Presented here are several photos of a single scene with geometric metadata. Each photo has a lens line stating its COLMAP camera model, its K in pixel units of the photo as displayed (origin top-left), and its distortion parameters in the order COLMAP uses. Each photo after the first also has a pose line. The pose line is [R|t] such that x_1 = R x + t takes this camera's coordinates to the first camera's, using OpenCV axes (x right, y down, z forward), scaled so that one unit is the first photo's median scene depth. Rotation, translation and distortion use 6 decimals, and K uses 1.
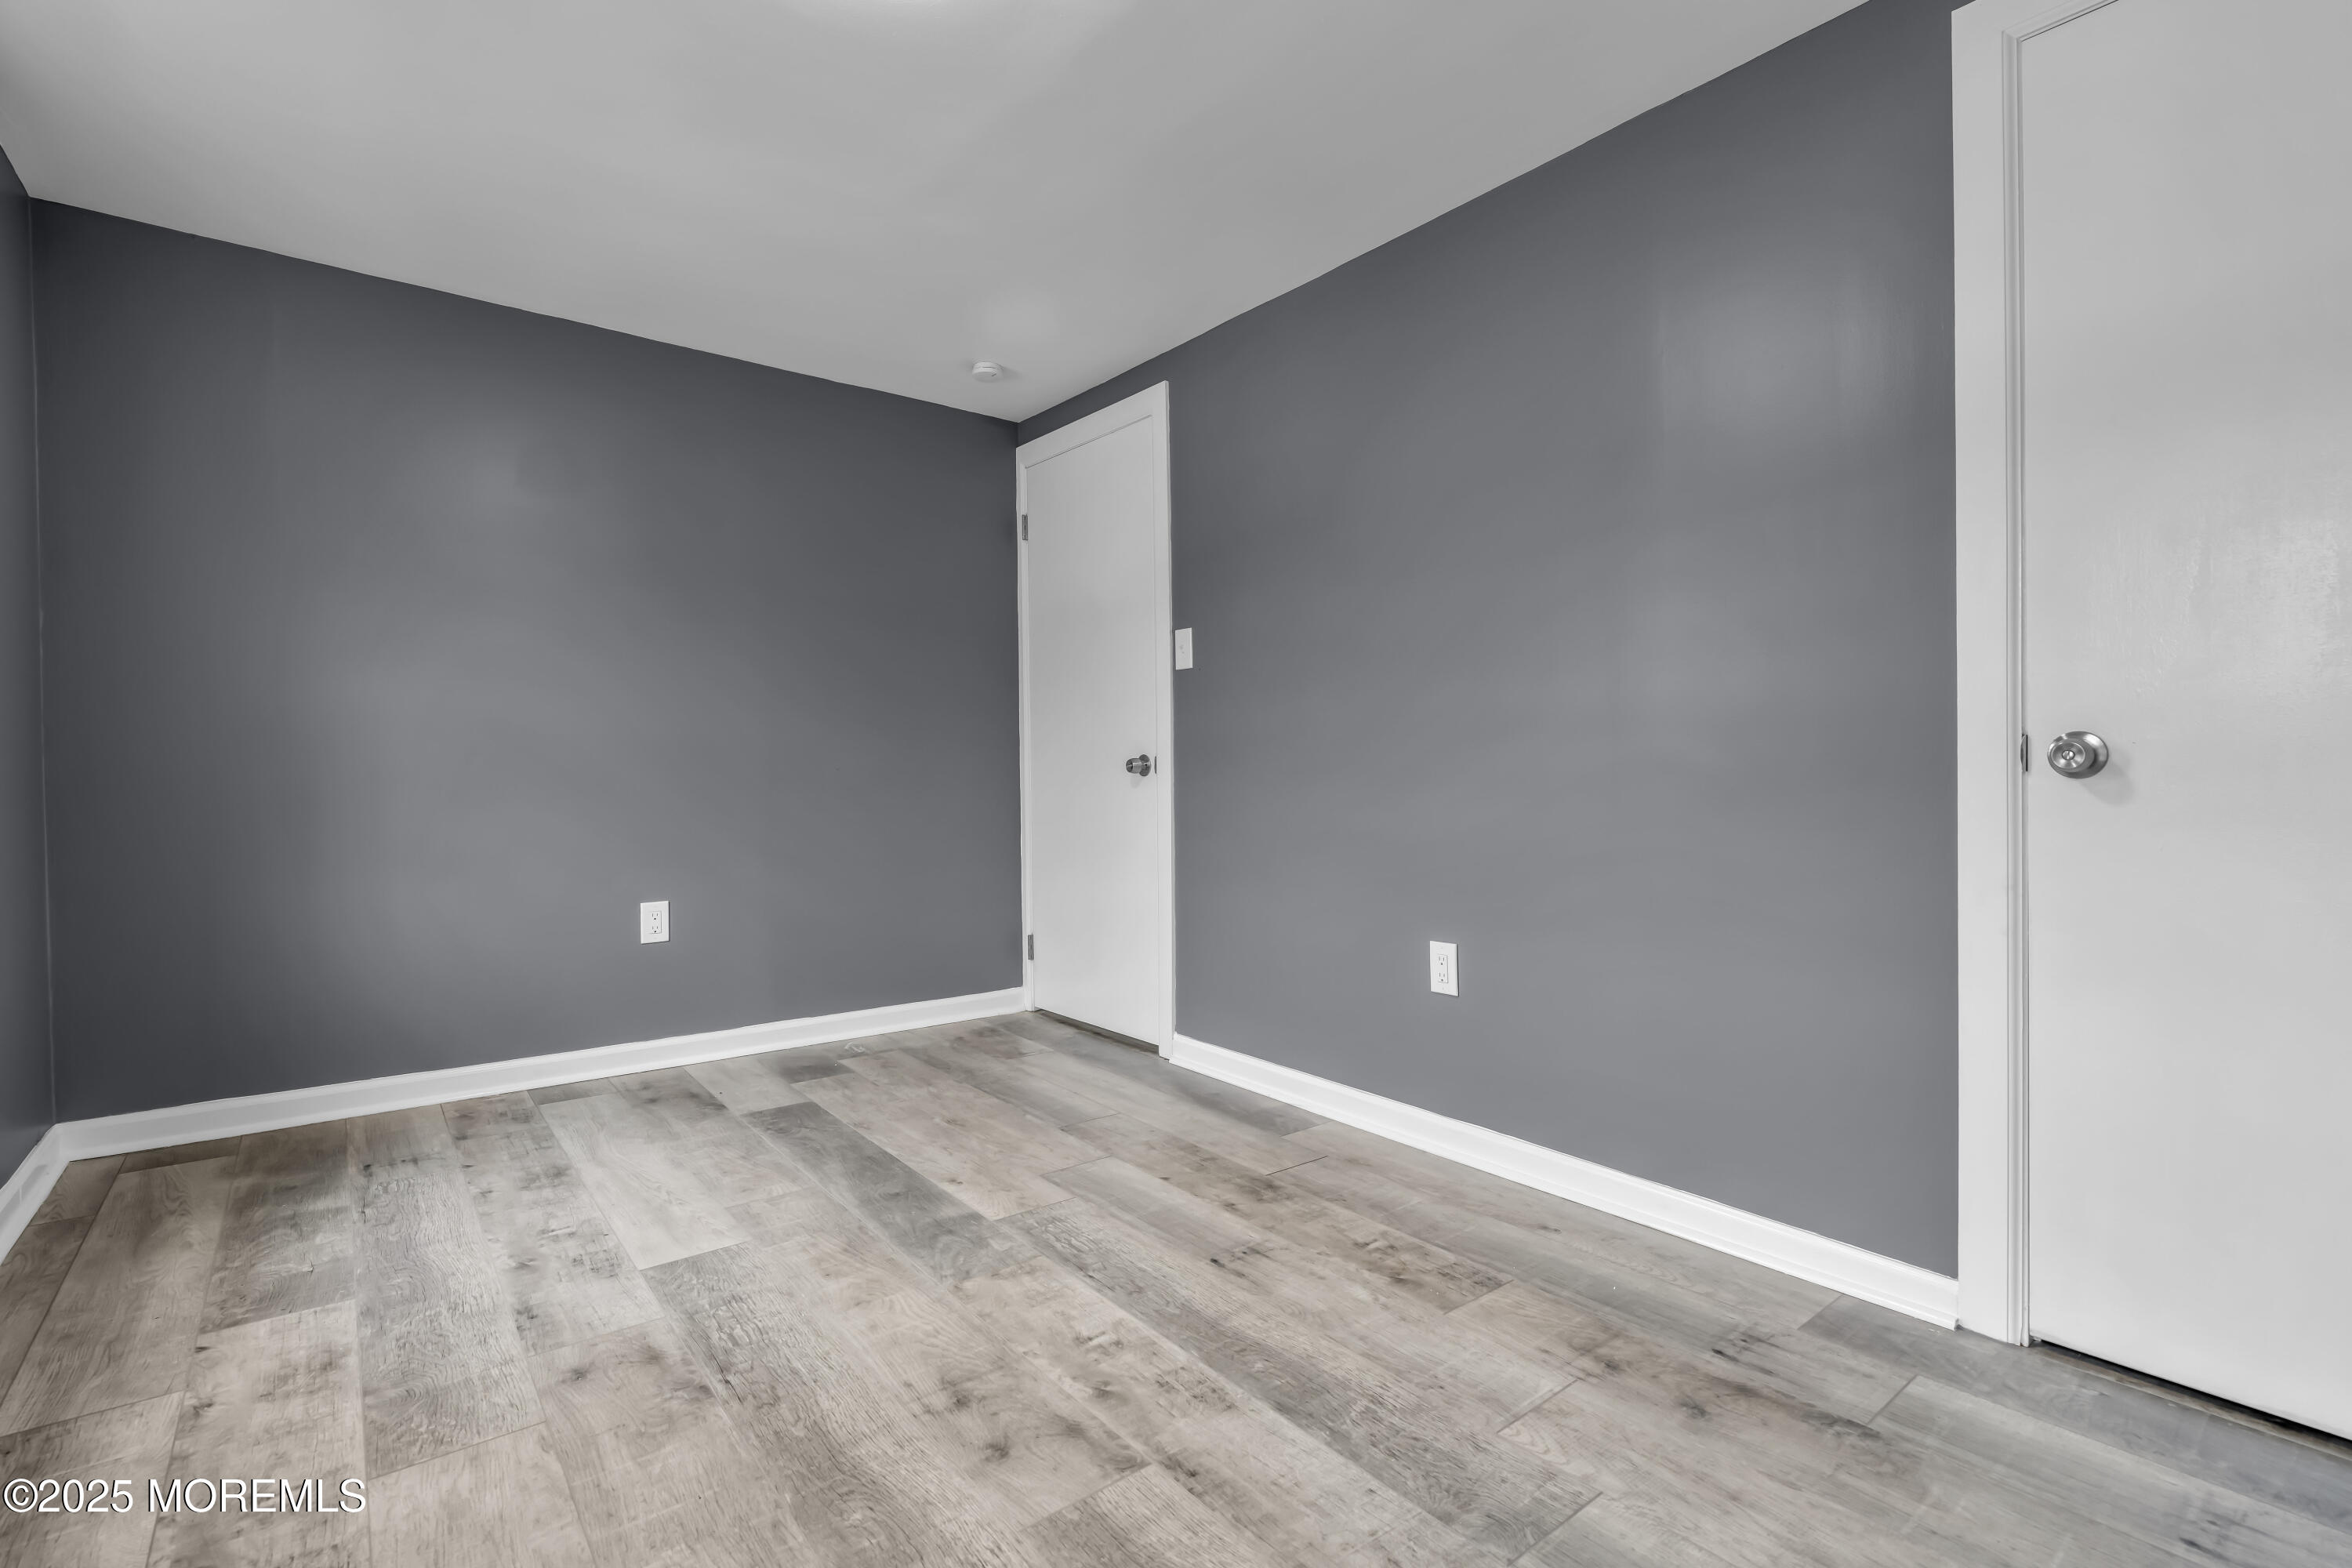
lens RADIAL K [[1065.6, 0, 1180.4], [0, 1065.6, 782.7], [0, 0, 1]] dist [-0.002734, 0.001503]
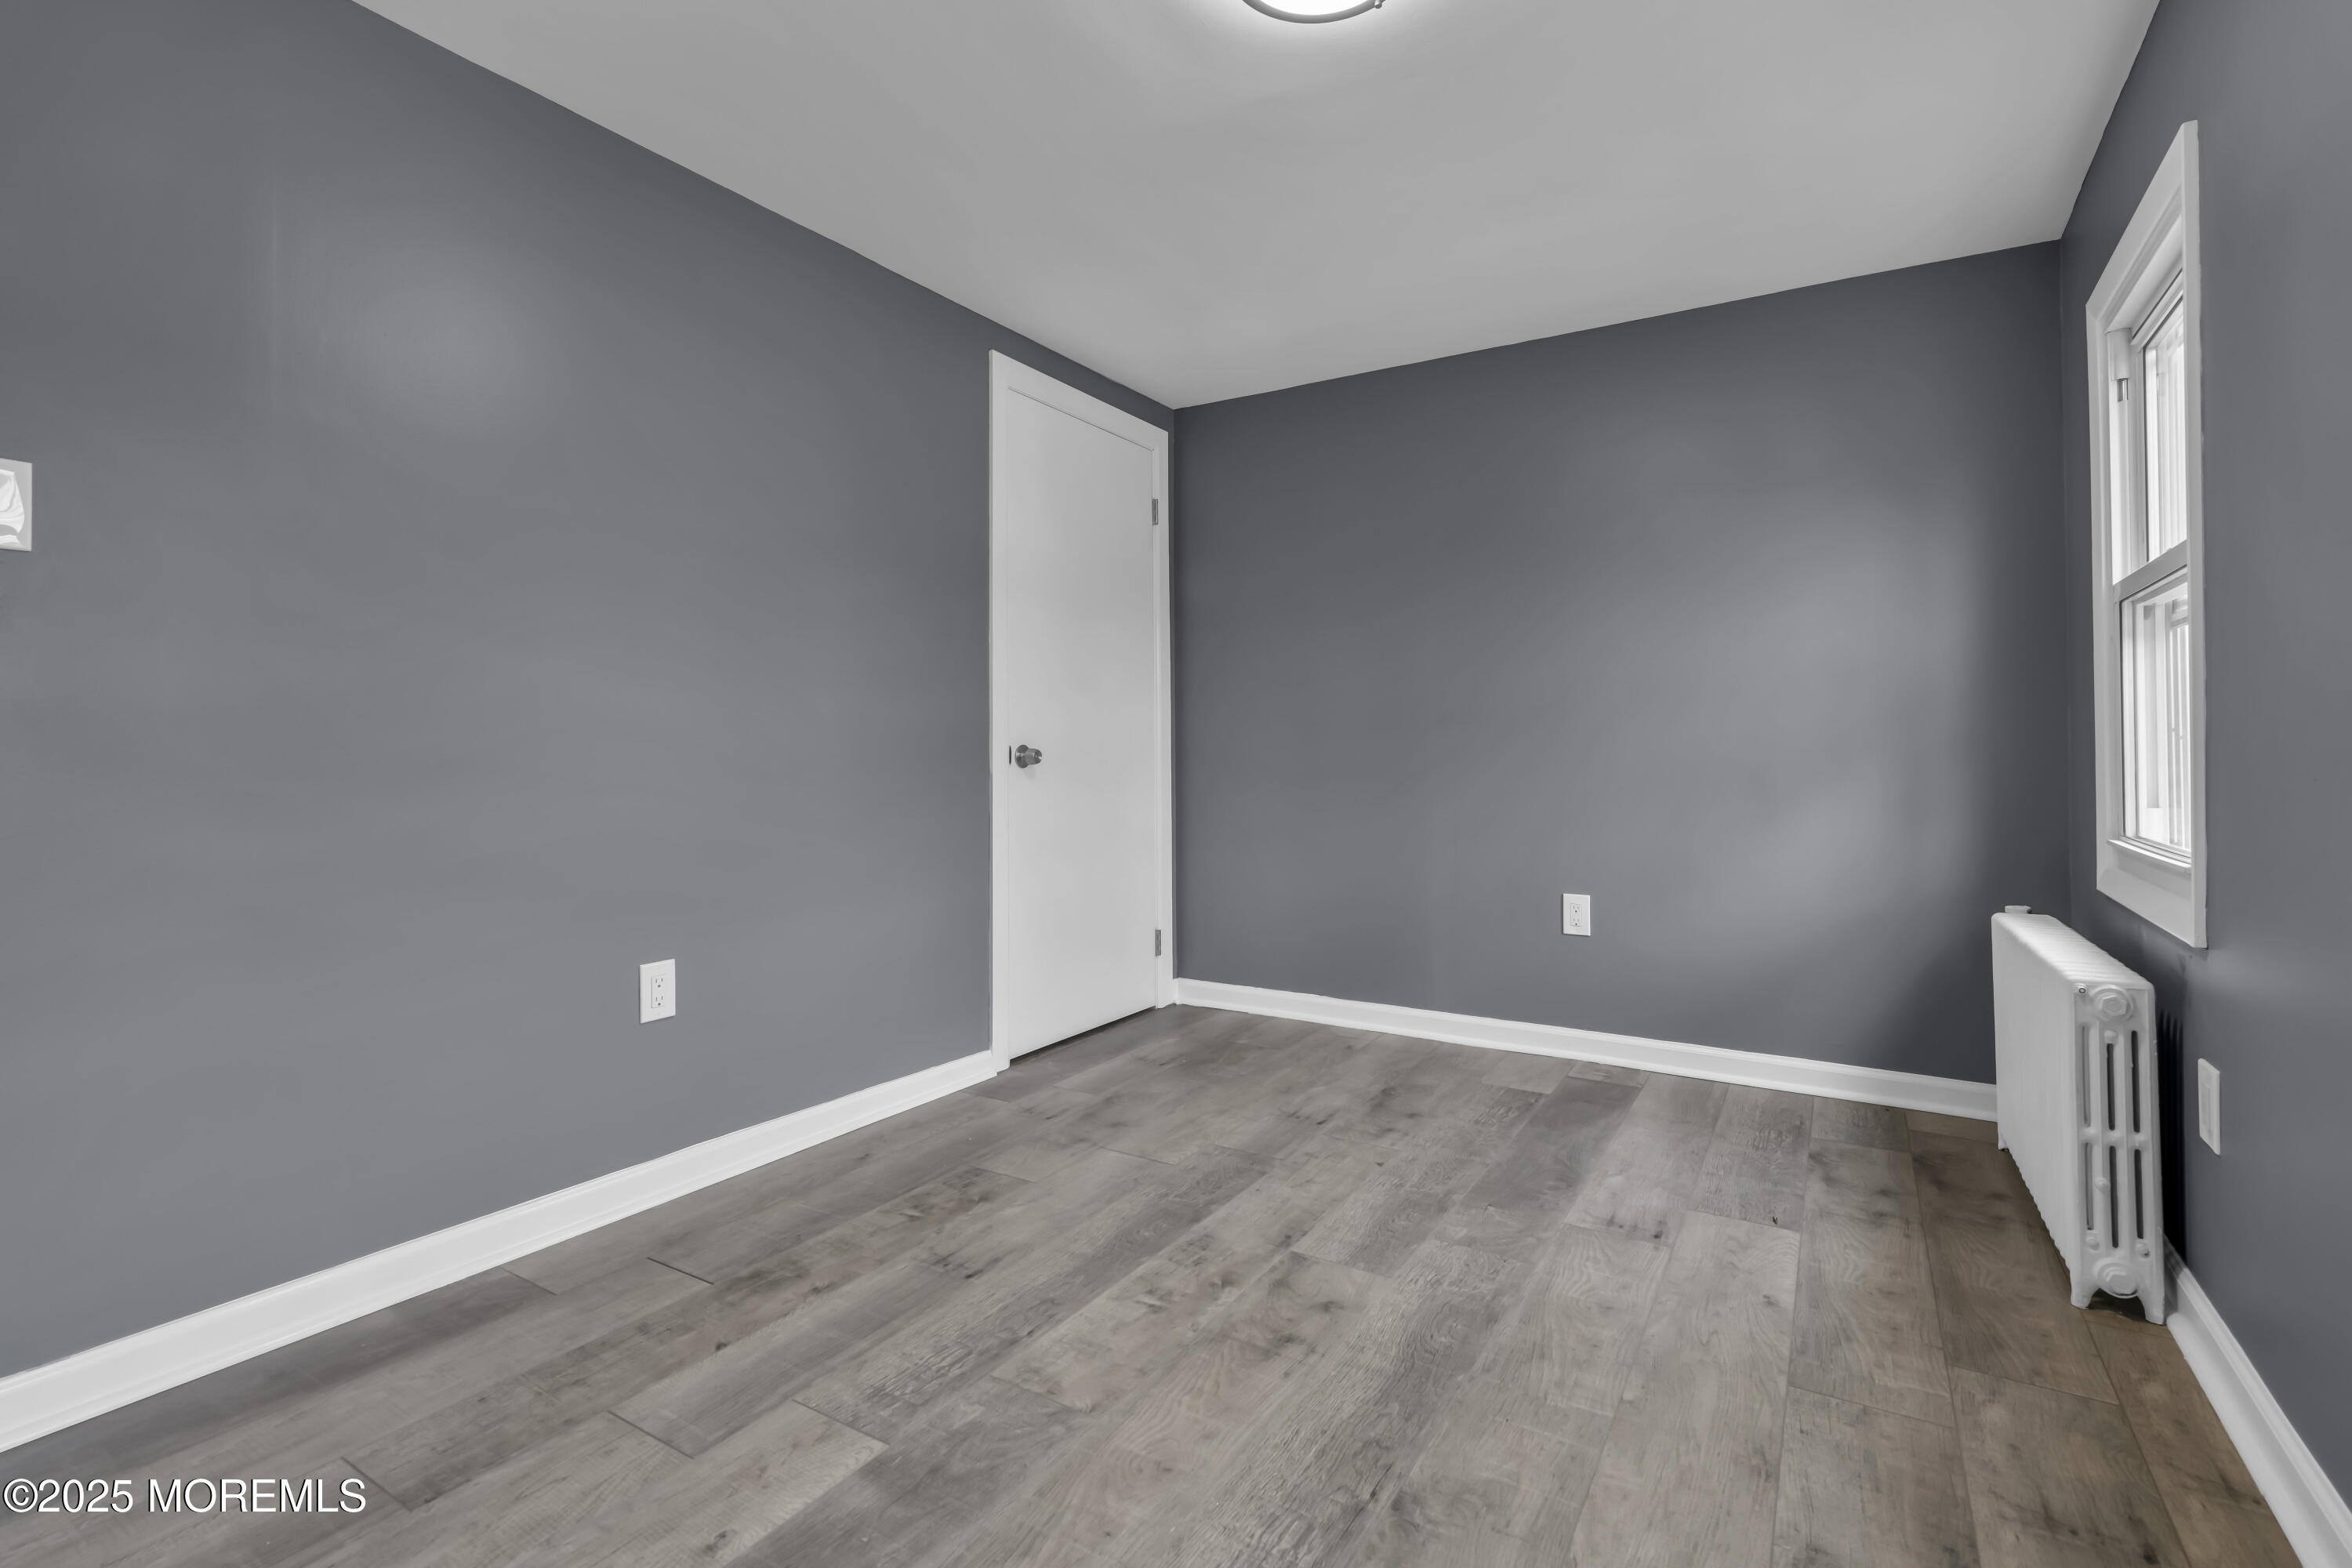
lens RADIAL K [[1065.6, 0, 1180.4], [0, 1065.6, 782.7], [0, 0, 1]] dist [-0.002734, 0.001503]
pose [[-0.328529, -0.016750, 0.944345, -1.043147], [0.016866, 0.999579, 0.023597, -0.014267], [-0.944343, 0.023680, -0.328109, 1.268648]]
